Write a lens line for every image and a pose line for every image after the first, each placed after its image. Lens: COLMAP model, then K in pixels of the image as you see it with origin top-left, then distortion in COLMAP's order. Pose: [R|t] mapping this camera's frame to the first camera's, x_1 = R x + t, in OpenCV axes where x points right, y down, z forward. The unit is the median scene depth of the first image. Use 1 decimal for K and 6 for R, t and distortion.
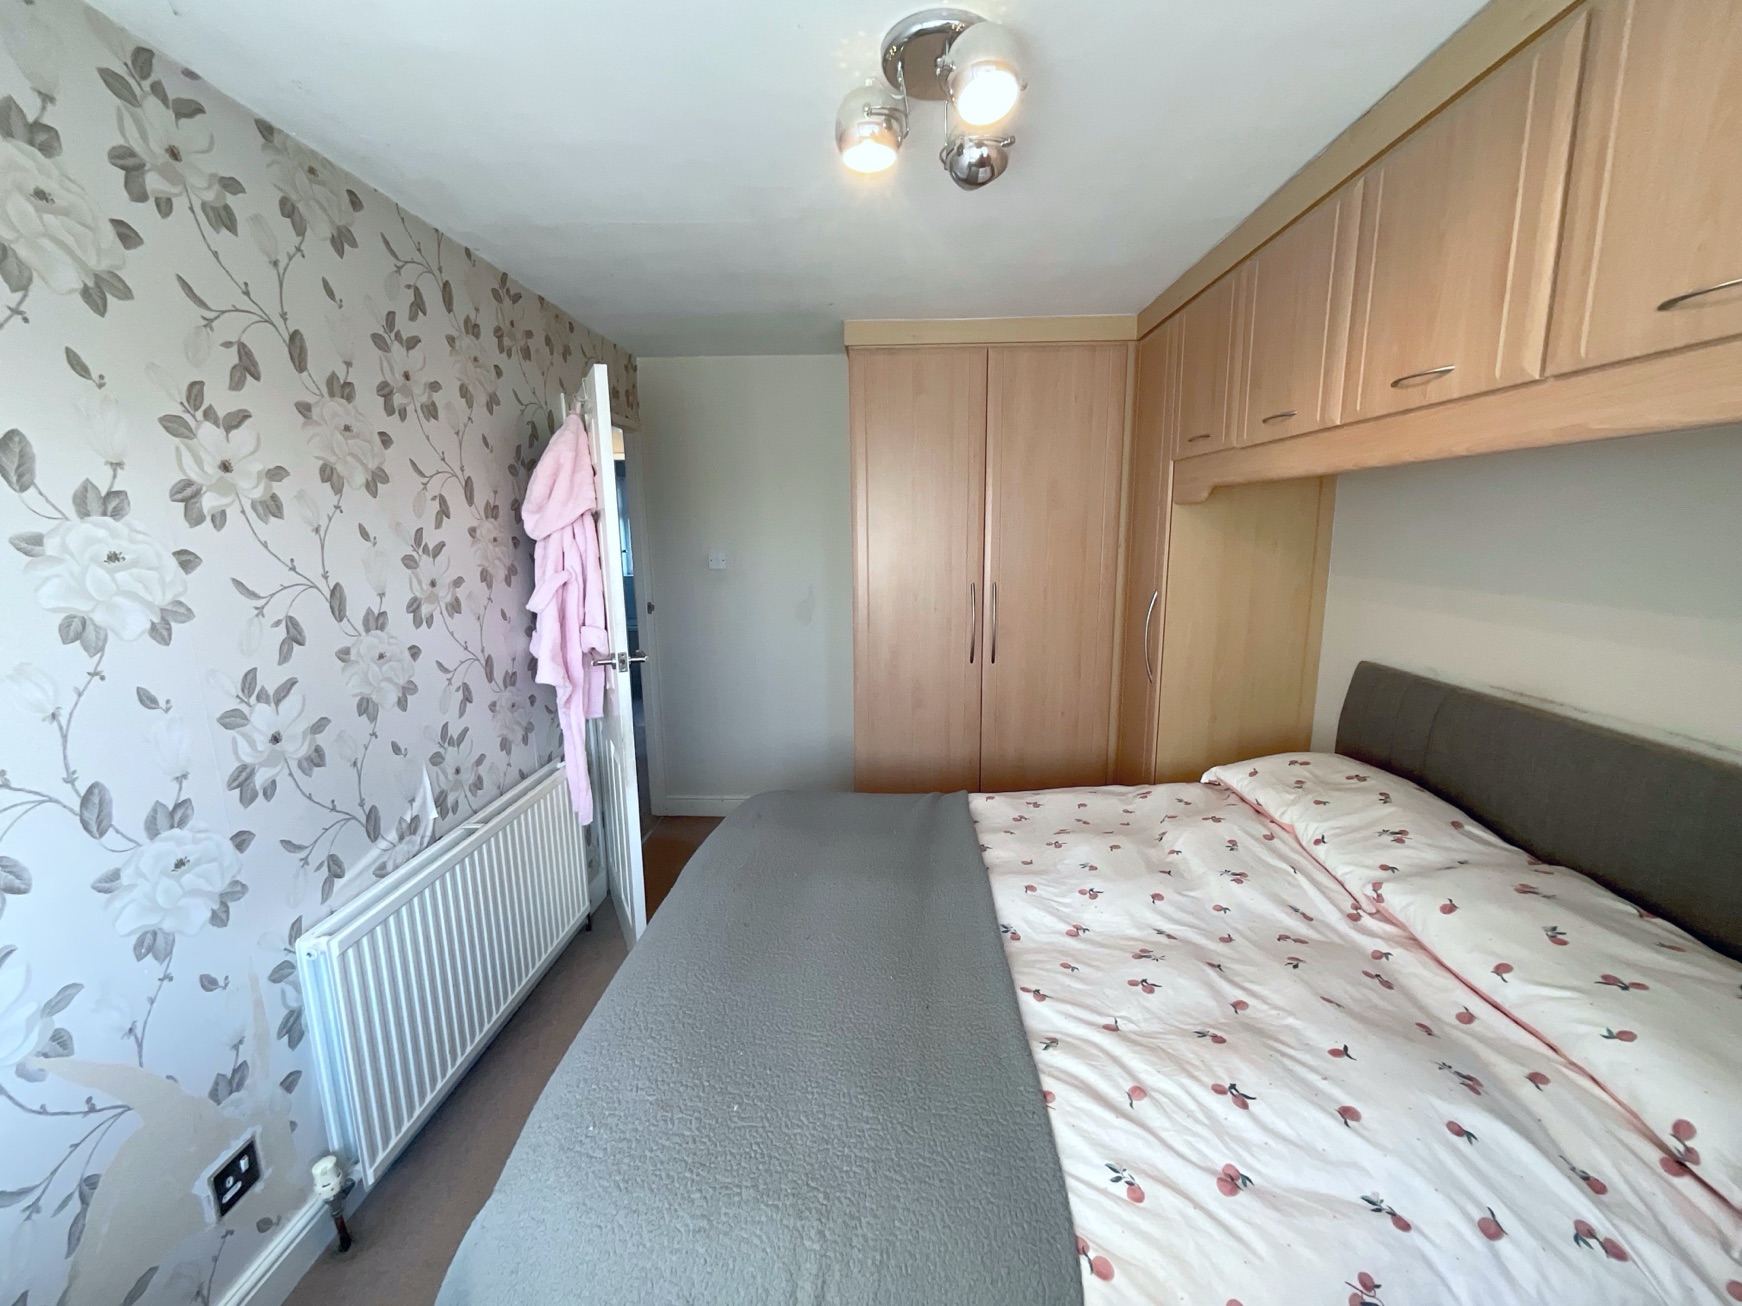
lens RADIAL K [[705.4, 0, 871.0], [0, 705.4, 653.0], [0, 0, 1]] dist [-0.001317, 0.000129]
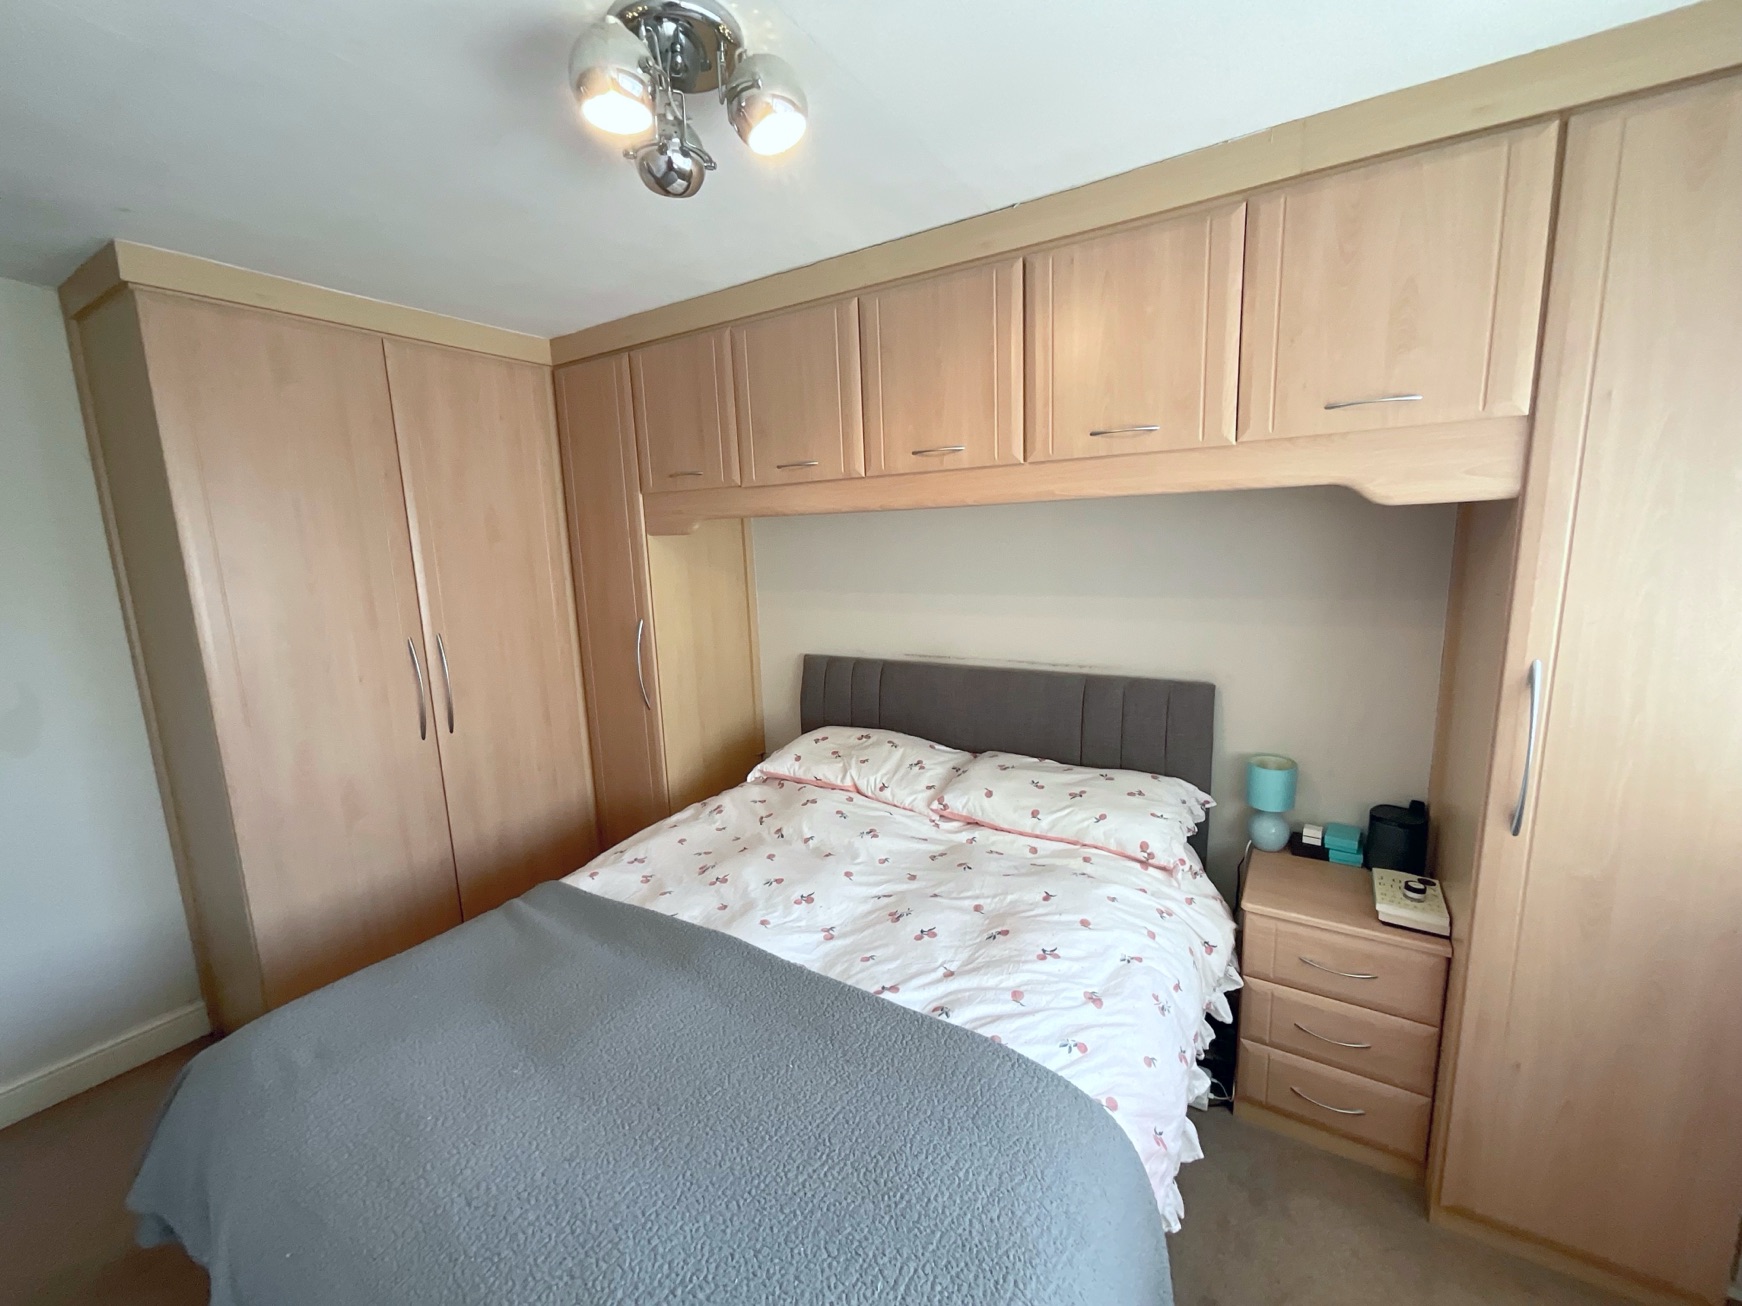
lens RADIAL K [[705.4, 0, 871.0], [0, 705.4, 653.0], [0, 0, 1]] dist [-0.001317, 0.000129]
pose [[0.500048, -0.151941, 0.852564, -0.526466], [0.183018, 0.980793, 0.067450, -0.084464], [-0.846437, 0.122306, 0.518252, 0.338293]]
